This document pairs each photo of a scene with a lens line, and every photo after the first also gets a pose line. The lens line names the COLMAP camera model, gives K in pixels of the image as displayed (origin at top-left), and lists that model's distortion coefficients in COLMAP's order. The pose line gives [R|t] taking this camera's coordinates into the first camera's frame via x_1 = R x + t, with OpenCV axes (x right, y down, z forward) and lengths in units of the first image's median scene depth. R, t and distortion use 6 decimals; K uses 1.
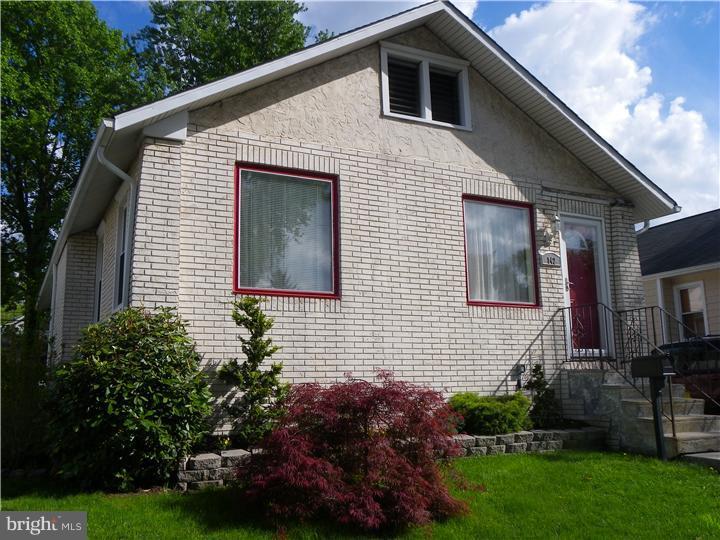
lens RADIAL K [[702.8, 0, 360.5], [0, 702.8, 269.3], [0, 0, 1]] dist [0.000329, 0.000000]
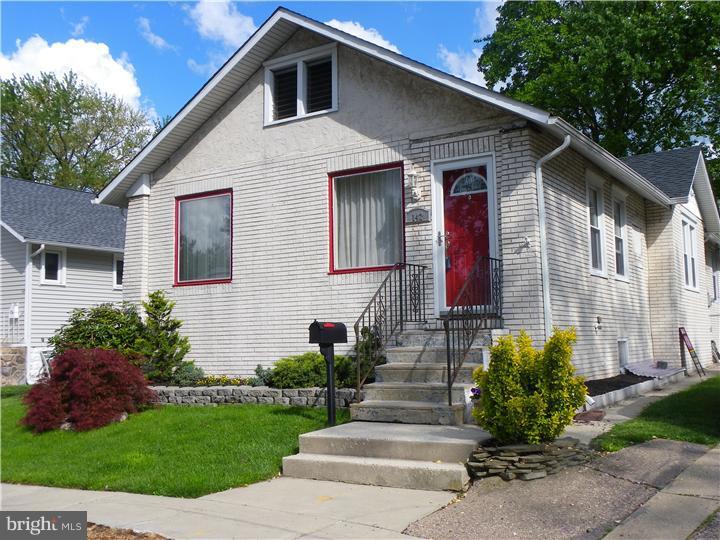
lens RADIAL K [[746.3, 0, 360.4], [0, 746.3, 269.2], [0, 0, 1]] dist [0.101299, 0.000000]
pose [[0.498717, -0.069880, -0.863943, 1.172489], [0.163095, 0.986506, 0.014354, 0.032483], [0.851282, -0.148063, 0.503384, 0.428566]]
